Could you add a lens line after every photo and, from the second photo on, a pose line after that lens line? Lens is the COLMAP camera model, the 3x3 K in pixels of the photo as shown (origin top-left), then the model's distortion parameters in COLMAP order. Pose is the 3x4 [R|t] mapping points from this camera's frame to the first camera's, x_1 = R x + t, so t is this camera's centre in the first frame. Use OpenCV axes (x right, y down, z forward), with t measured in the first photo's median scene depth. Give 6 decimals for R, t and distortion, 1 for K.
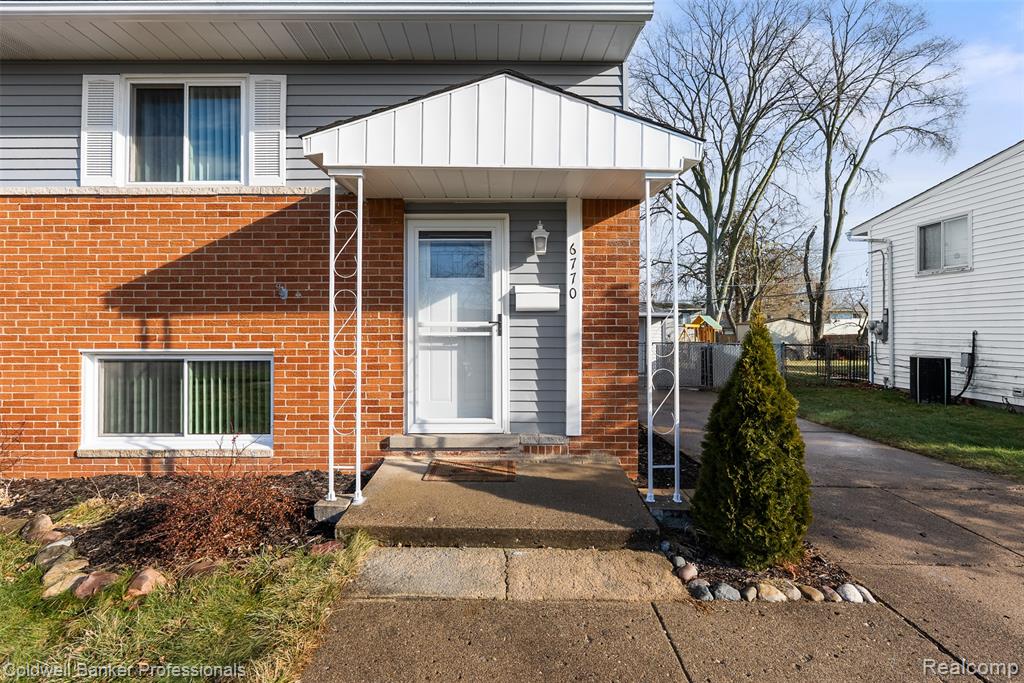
lens RADIAL K [[461.5, 0, 498.8], [0, 461.5, 327.5], [0, 0, 1]] dist [0.001049, 0.000112]
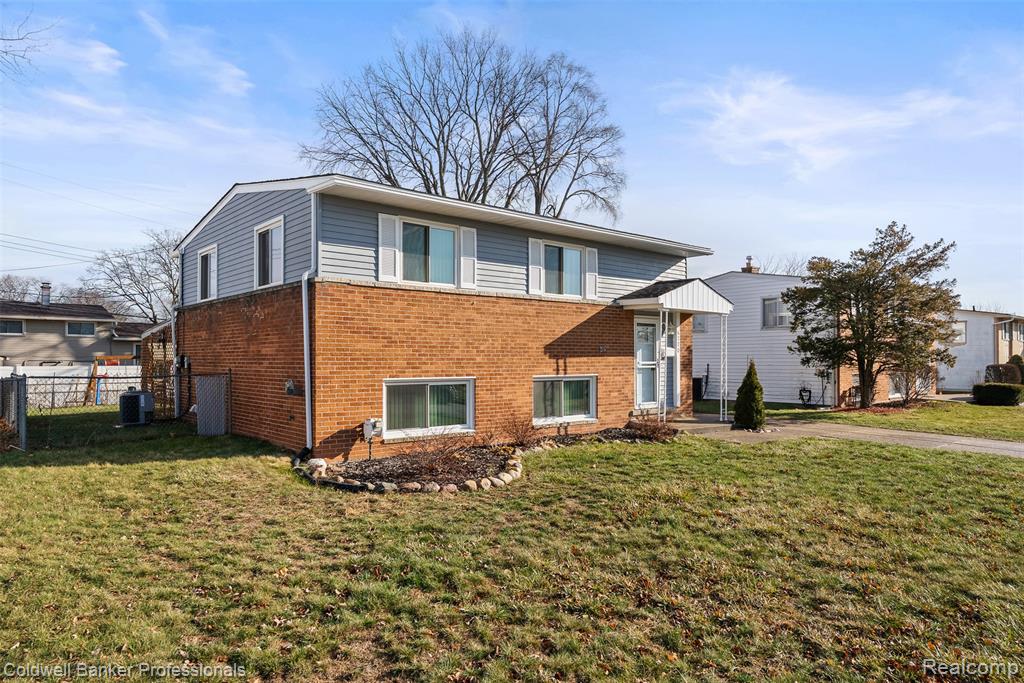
lens RADIAL K [[653.9, 0, 512.4], [0, 653.9, 358.7], [0, 0, 1]] dist [0.002059, 0.000135]
pose [[0.757632, 0.001101, 0.652681, -2.811035], [-0.001553, 0.999999, 0.000115, -0.026663], [-0.652680, -0.001101, 0.757633, -1.096144]]
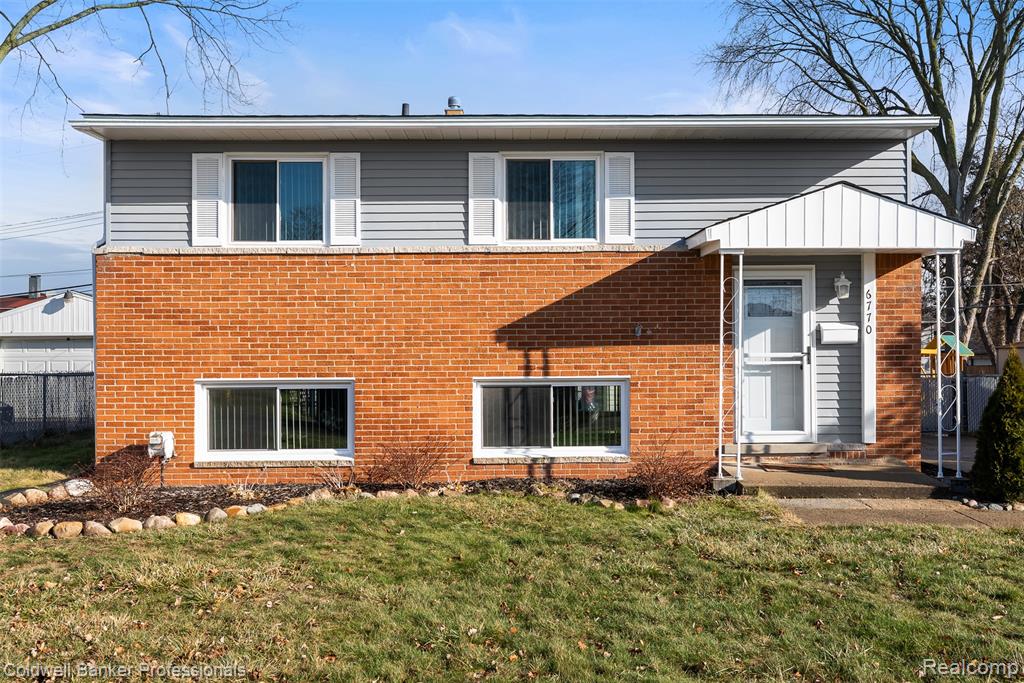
lens RADIAL K [[944.8, 0, 531.7], [0, 944.8, 357.4], [0, 0, 1]] dist [0.004617, 0.021175]
pose [[0.999789, -0.006158, 0.019588, -0.791373], [0.006116, 0.999979, 0.002233, -0.010057], [-0.019601, -0.002113, 0.999806, -1.520119]]
